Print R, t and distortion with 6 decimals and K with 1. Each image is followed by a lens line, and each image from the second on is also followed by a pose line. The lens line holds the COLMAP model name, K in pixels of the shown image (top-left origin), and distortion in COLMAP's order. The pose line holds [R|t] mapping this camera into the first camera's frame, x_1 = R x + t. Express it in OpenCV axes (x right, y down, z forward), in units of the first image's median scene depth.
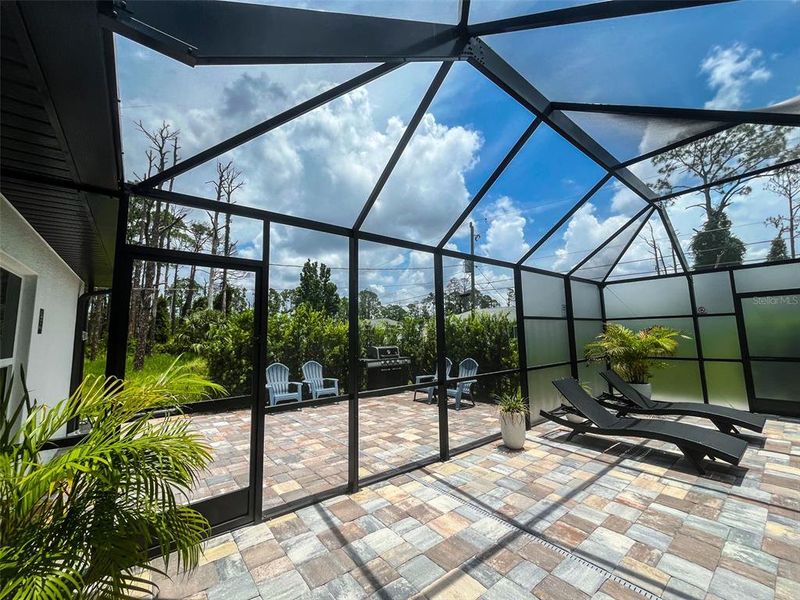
lens RADIAL K [[326.0, 0, 400.0], [0, 326.0, 300.0], [0, 0, 1]] dist [-0.001321, -0.000262]
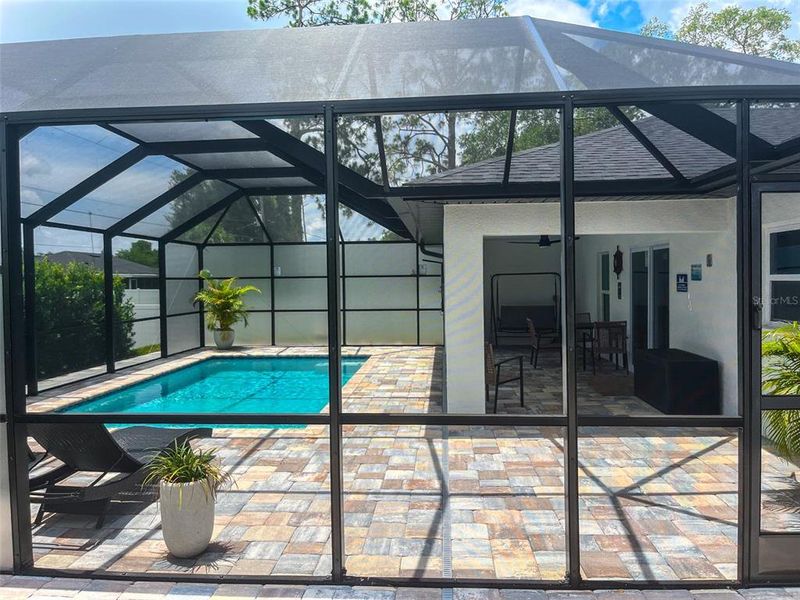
lens RADIAL K [[586.3, 0, 398.6], [0, 586.3, 297.2], [0, 0, 1]] dist [-0.002011, -0.000085]
pose [[-0.736451, 0.021534, 0.676149, -0.676650], [-0.038523, 0.996536, -0.073696, 0.226291], [-0.675394, -0.080321, -0.733070, 2.249674]]
